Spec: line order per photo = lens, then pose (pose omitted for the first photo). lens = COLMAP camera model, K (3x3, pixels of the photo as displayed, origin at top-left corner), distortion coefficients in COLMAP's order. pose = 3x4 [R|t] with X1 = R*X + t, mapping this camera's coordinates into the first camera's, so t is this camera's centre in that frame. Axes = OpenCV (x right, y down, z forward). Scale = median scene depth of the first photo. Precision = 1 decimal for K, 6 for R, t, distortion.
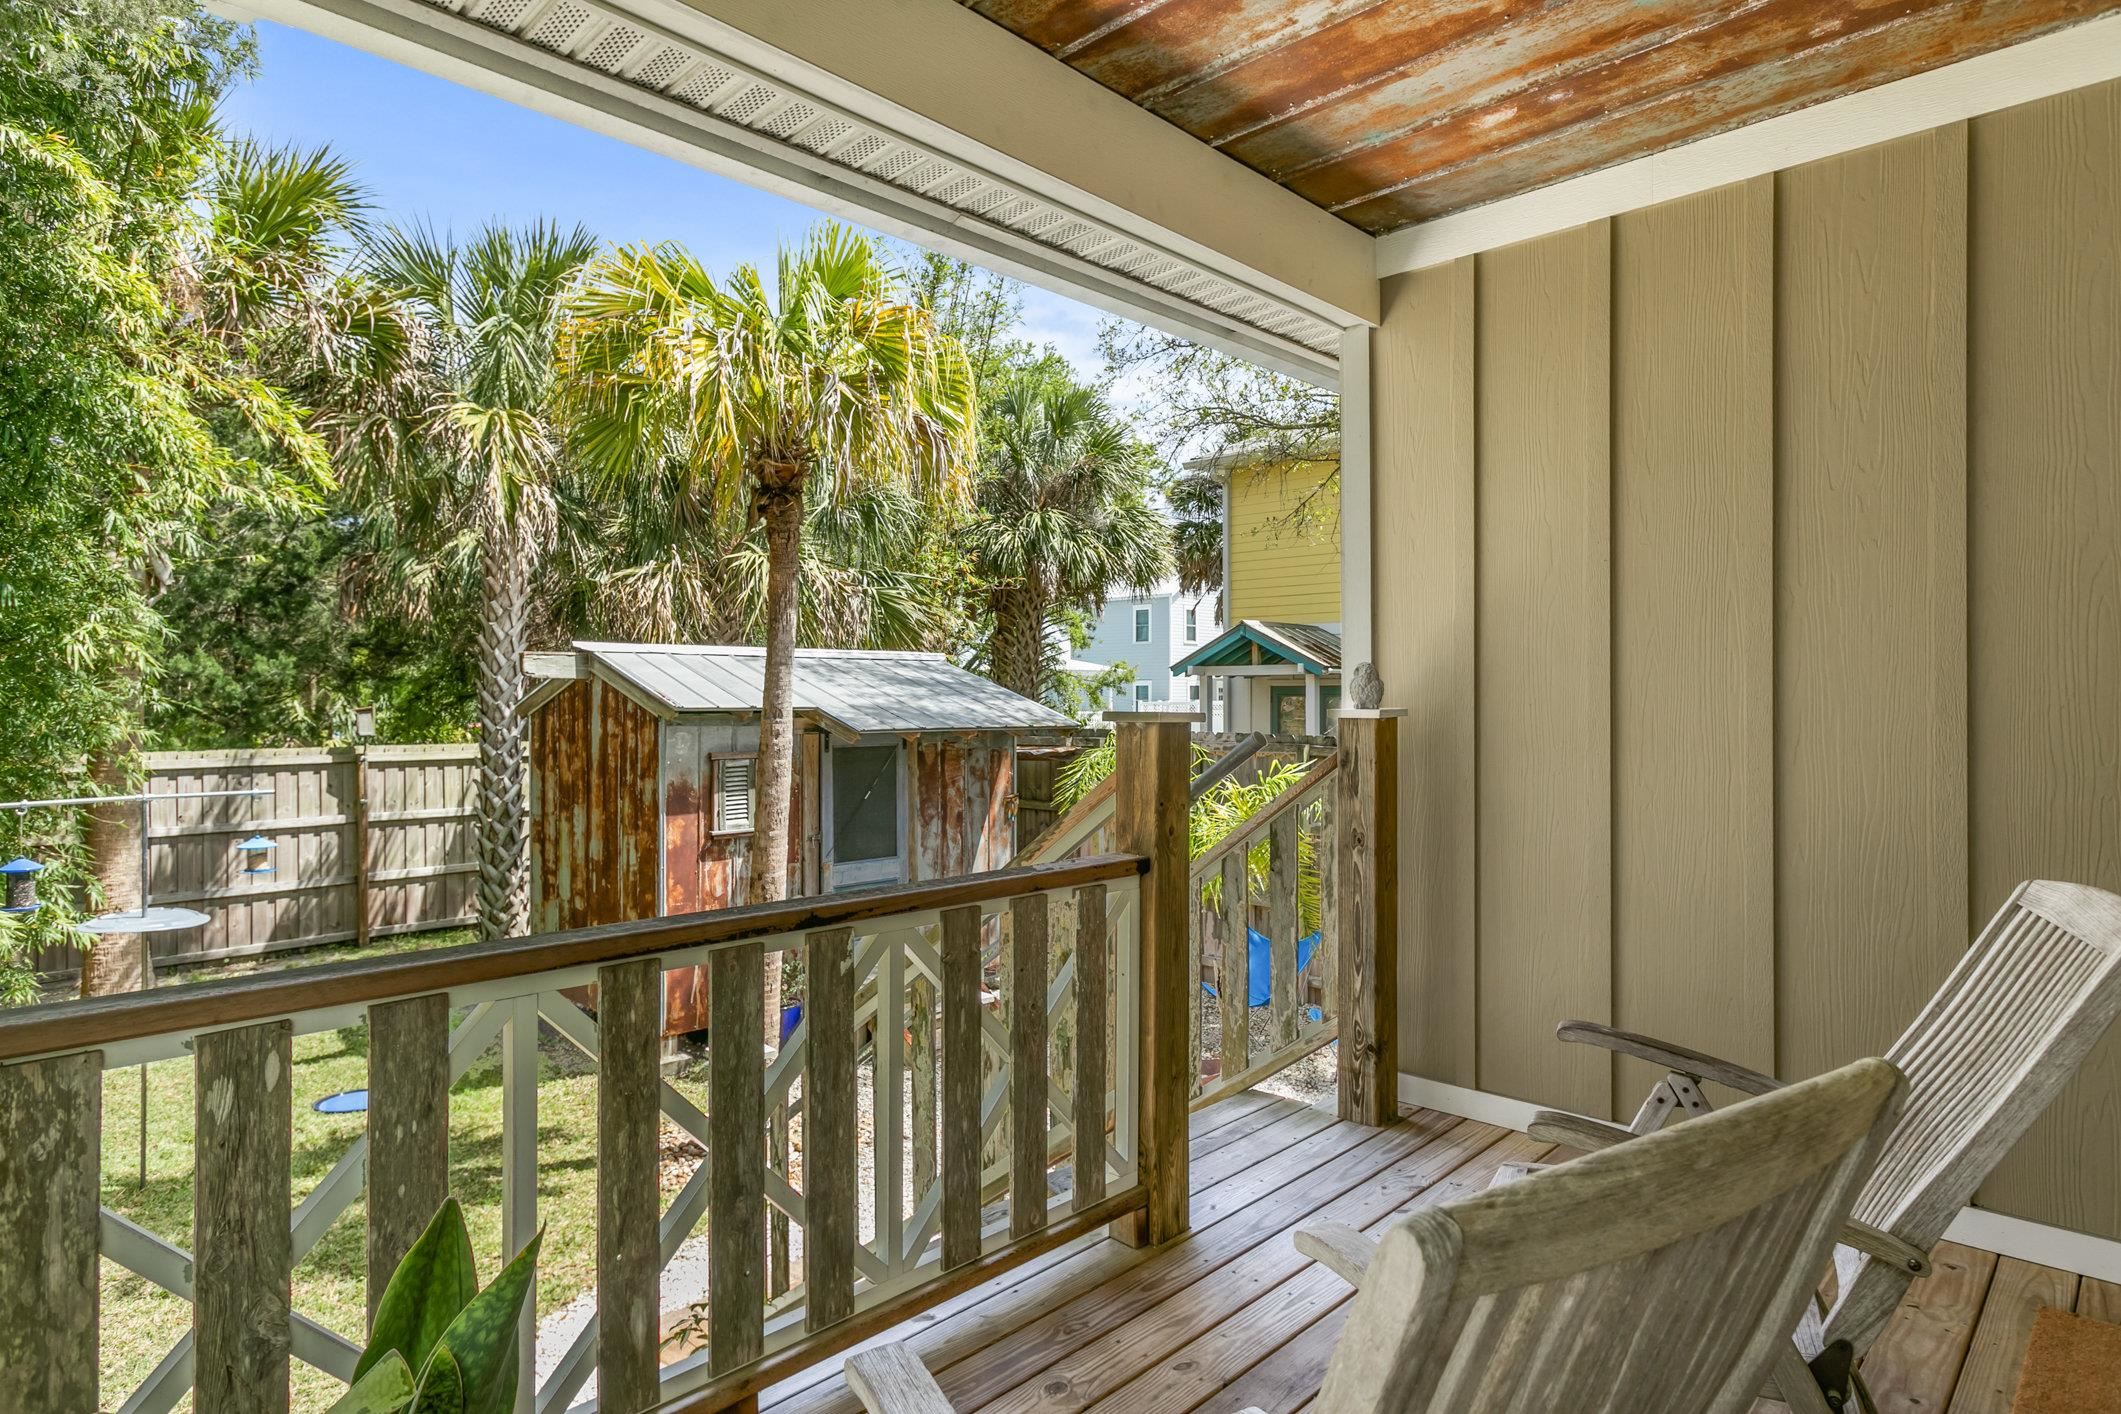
lens RADIAL K [[1181.0, 0, 1064.4], [0, 1181.0, 694.2], [0, 0, 1]] dist [0.004583, 0.000687]
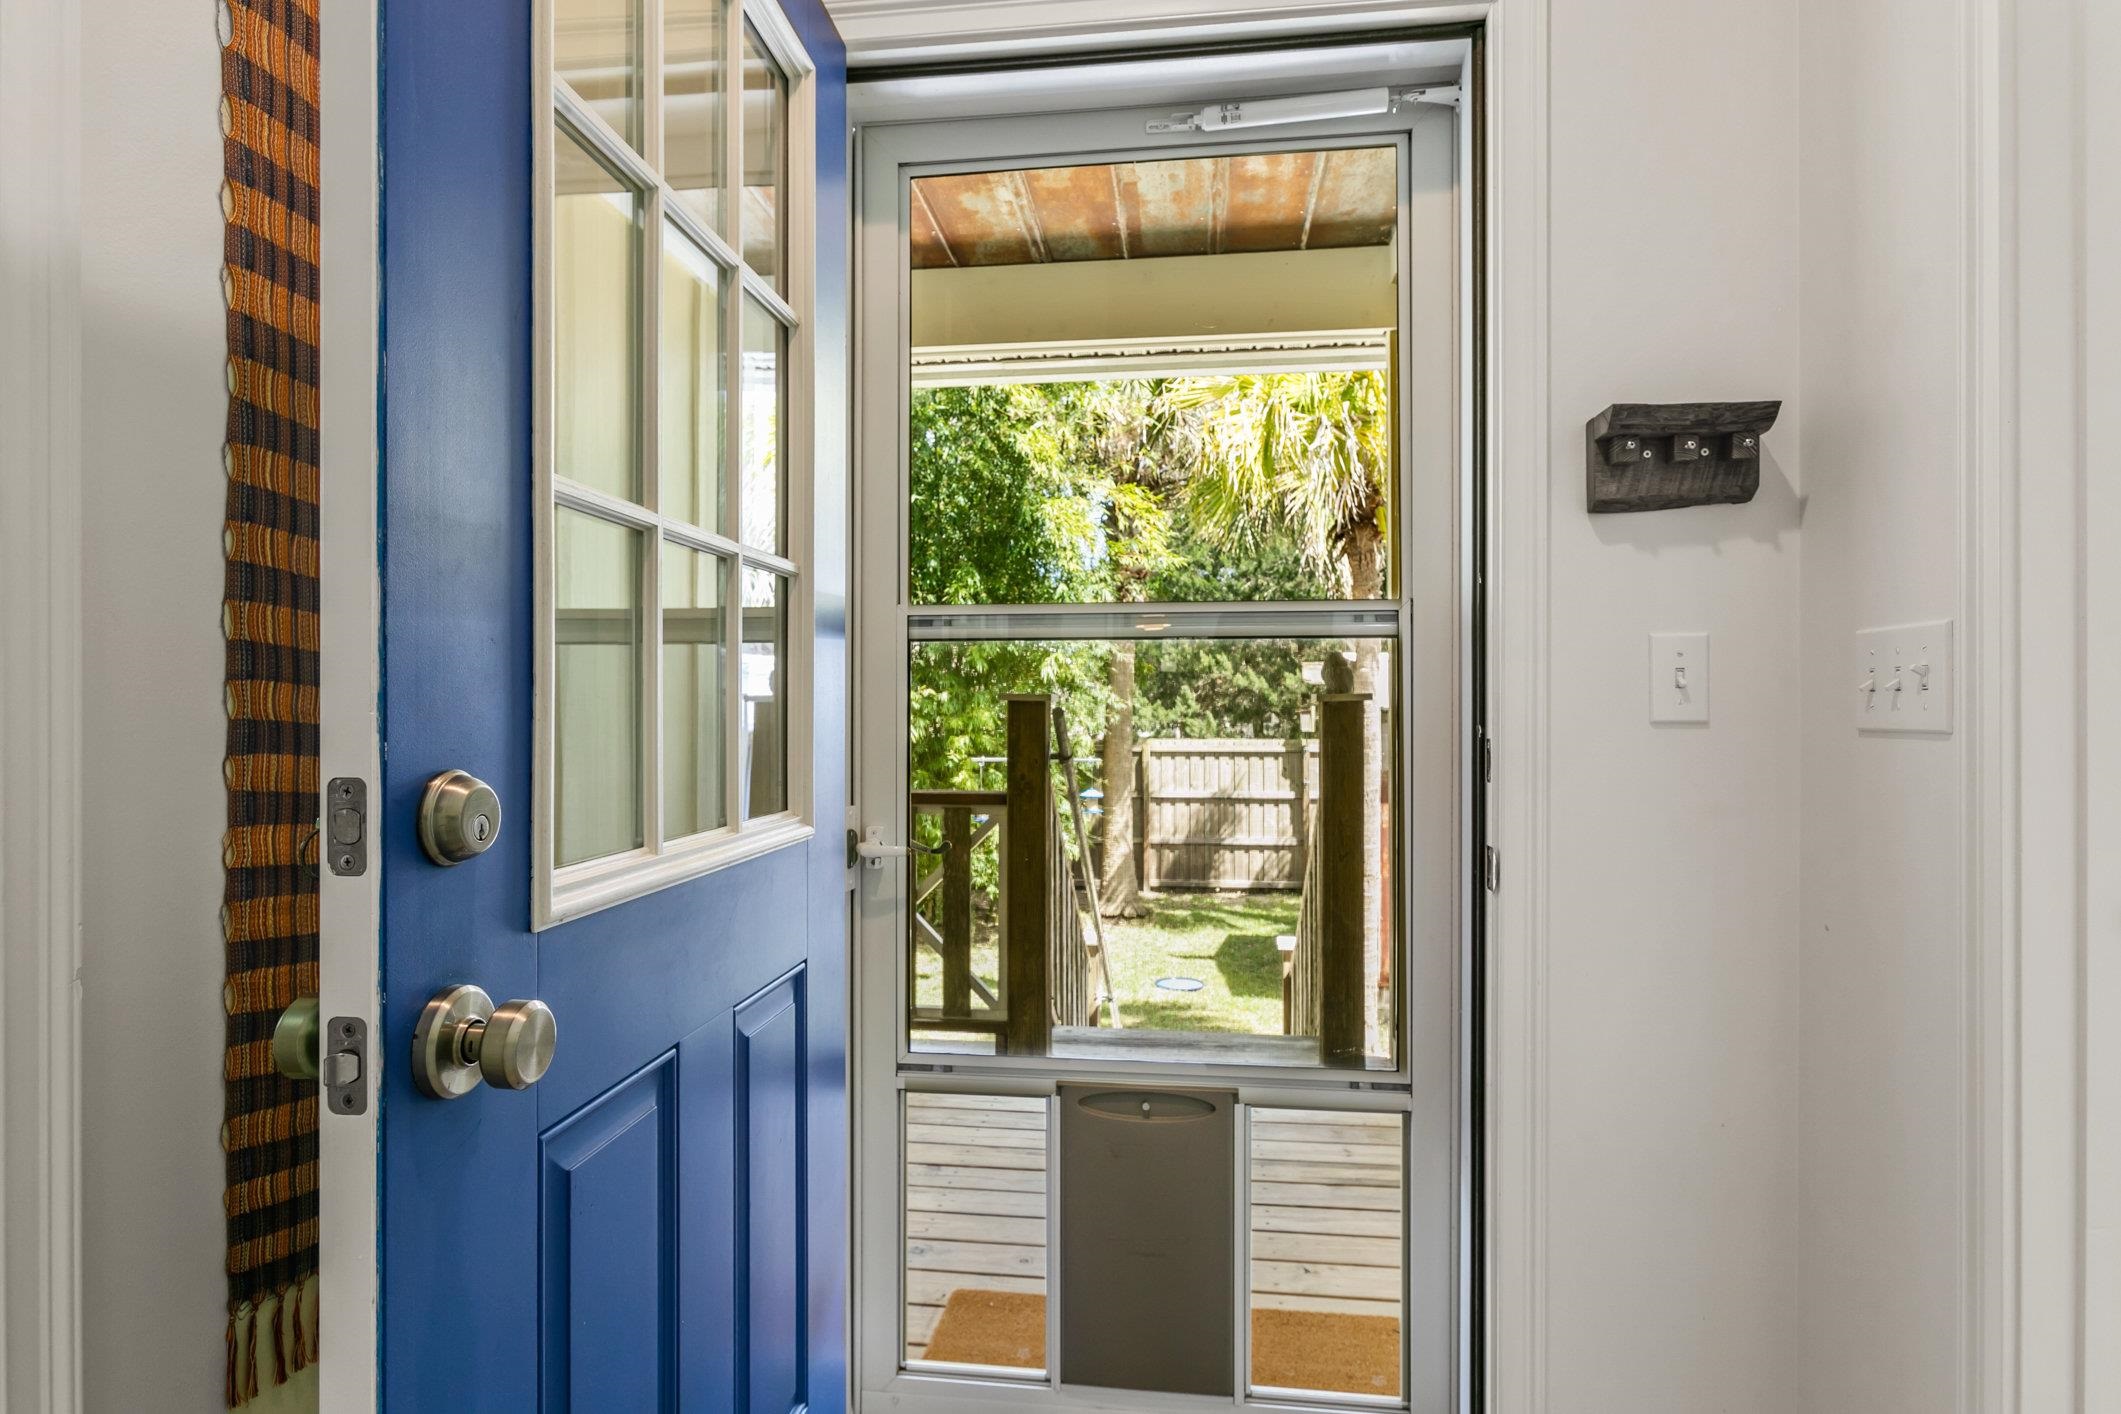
lens RADIAL K [[1142.7, 0, 1056.0], [0, 1142.7, 707.0], [0, 0, 1]] dist [0.000938, 0.000066]
pose [[0.587678, 0.001497, -0.809093, 0.324041], [-0.000264, 0.999999, 0.001658, 0.007885], [0.809095, -0.000761, 0.587678, 0.059034]]
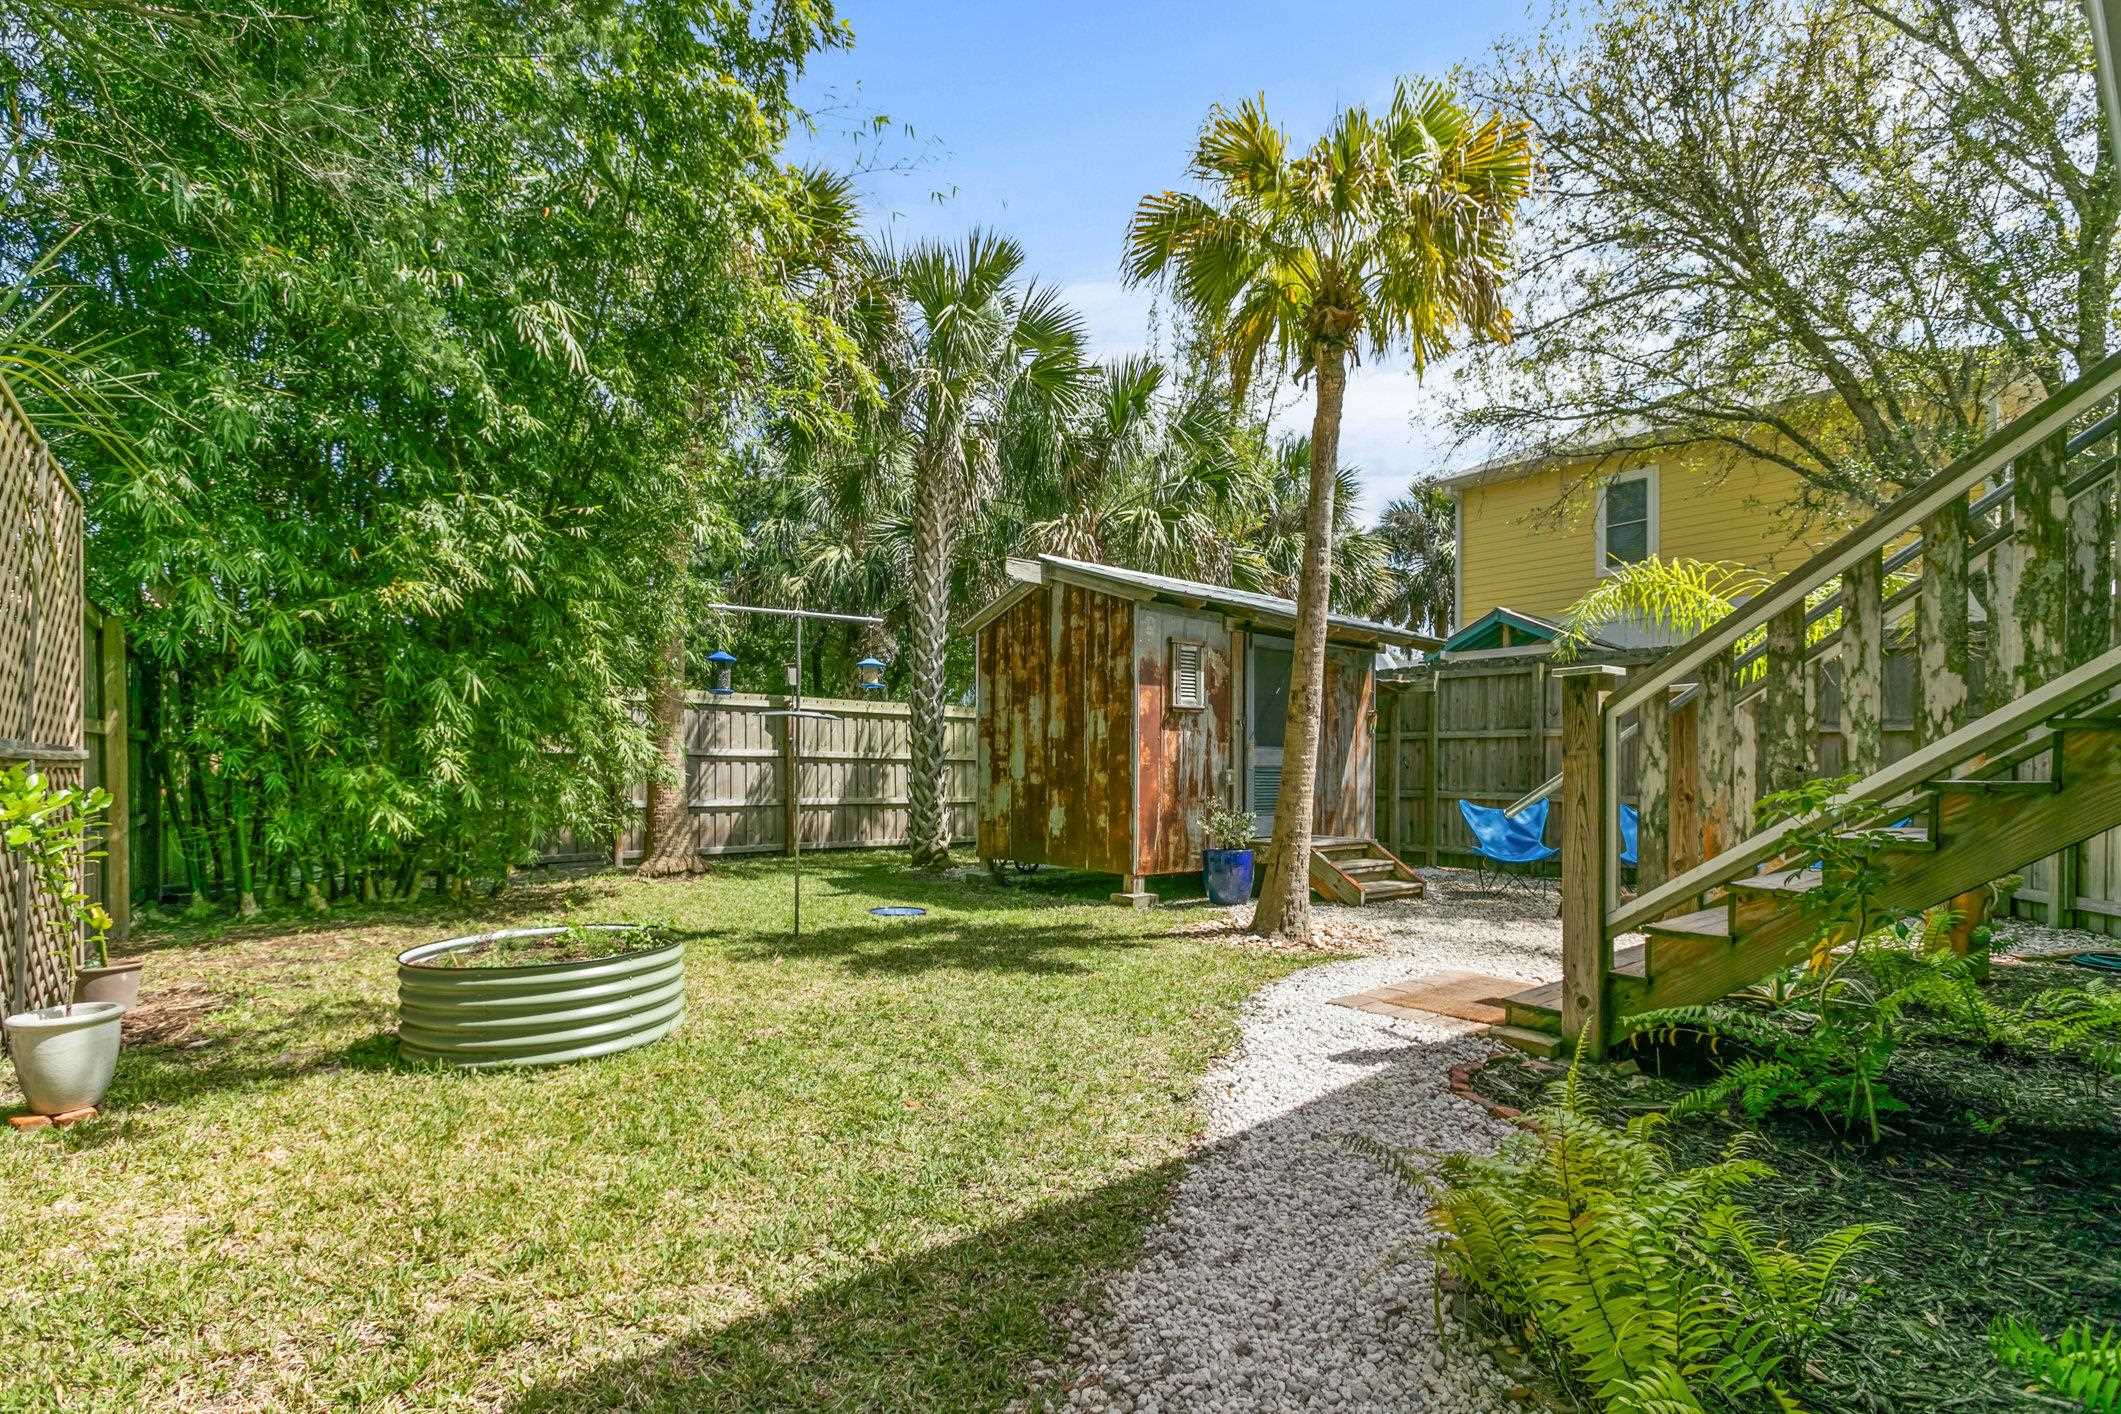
lens RADIAL K [[966.9, 0, 1041.7], [0, 966.9, 770.0], [0, 0, 1]] dist [-0.002549, 0.000963]
pose [[0.992012, 0.004676, -0.126060, -0.259159], [-0.004954, 0.999986, -0.001898, 0.156210], [0.126050, 0.002507, 0.992021, 0.036567]]
